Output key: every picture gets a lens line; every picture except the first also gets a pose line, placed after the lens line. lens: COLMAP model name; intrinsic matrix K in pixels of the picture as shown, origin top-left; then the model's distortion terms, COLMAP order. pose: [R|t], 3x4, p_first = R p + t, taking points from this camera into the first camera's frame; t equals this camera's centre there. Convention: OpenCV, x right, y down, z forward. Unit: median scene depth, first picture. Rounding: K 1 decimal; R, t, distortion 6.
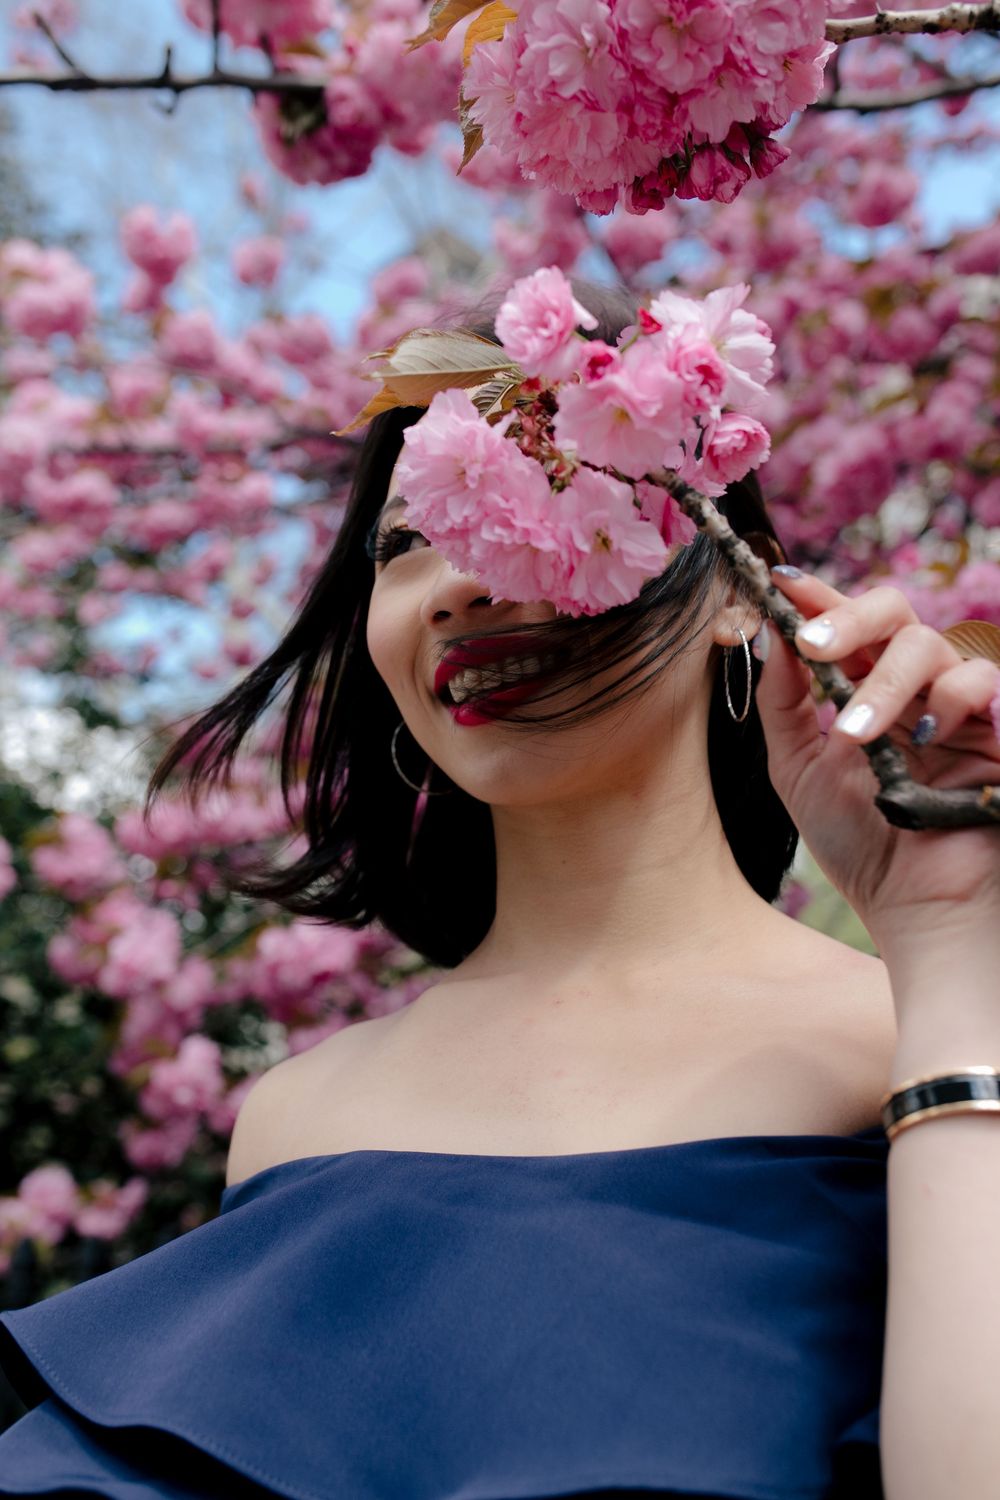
lens RADIAL K [[1283.9, 0, 500.0], [0, 1283.9, 750.0], [0, 0, 1]] dist [0.013930, 0.007350]
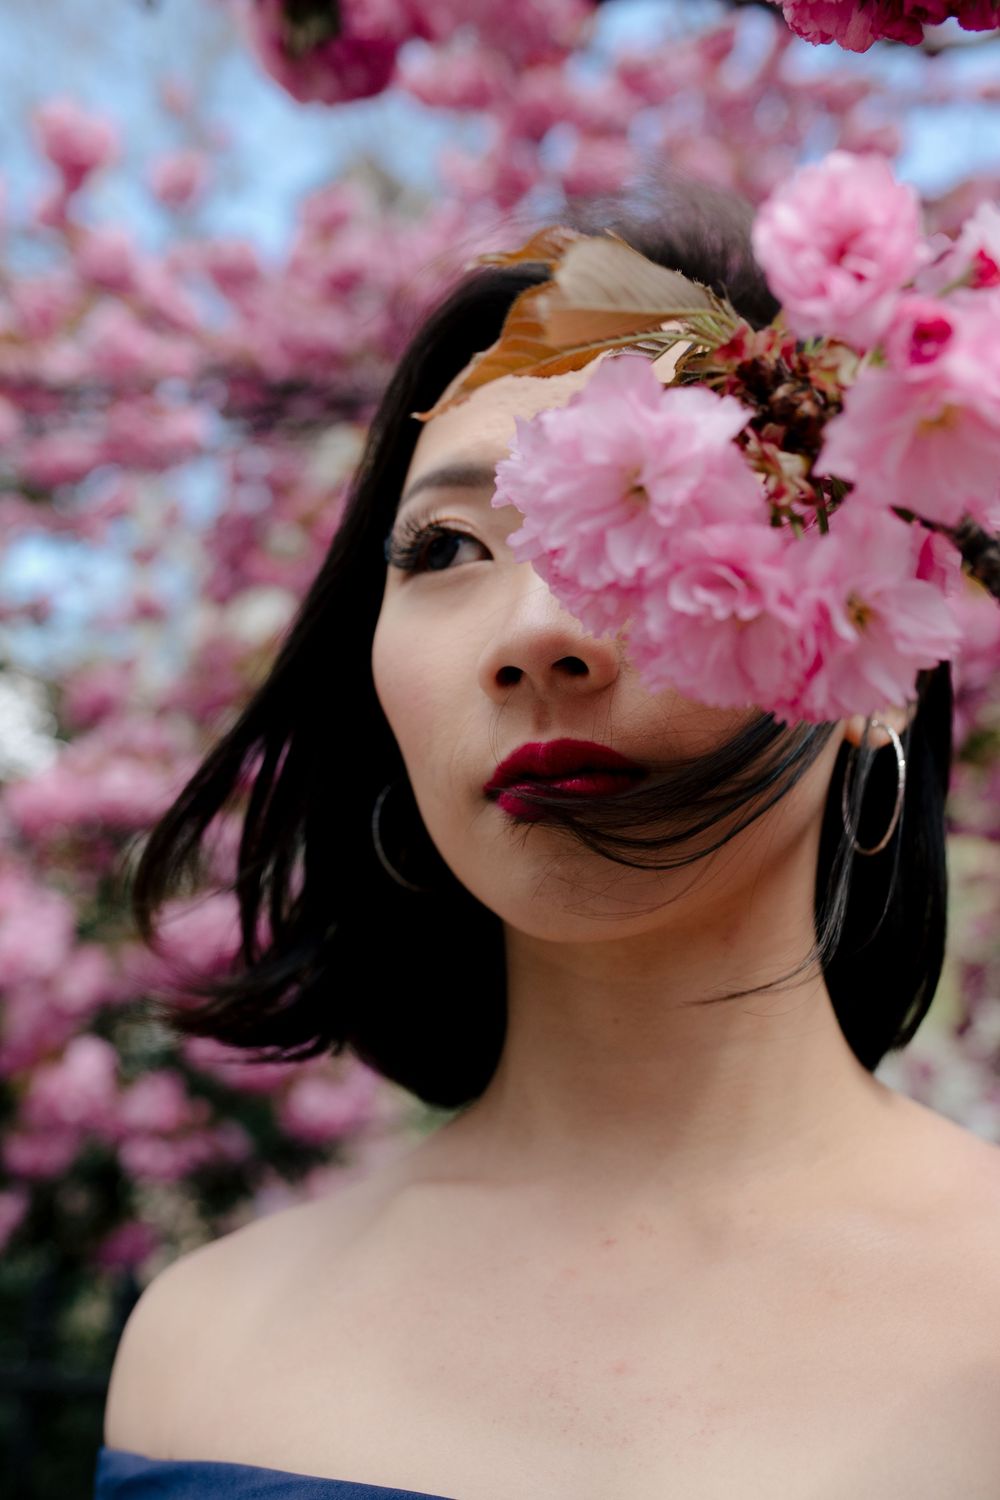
lens RADIAL K [[1387.3, 0, 500.0], [0, 1387.3, 750.0], [0, 0, 1]] dist [0.005685, -0.008024]
pose [[0.997871, 0.037426, 0.053413, -0.078574], [-0.038447, 0.999094, 0.018227, -0.066687], [-0.052682, -0.020242, 0.998406, 0.224051]]
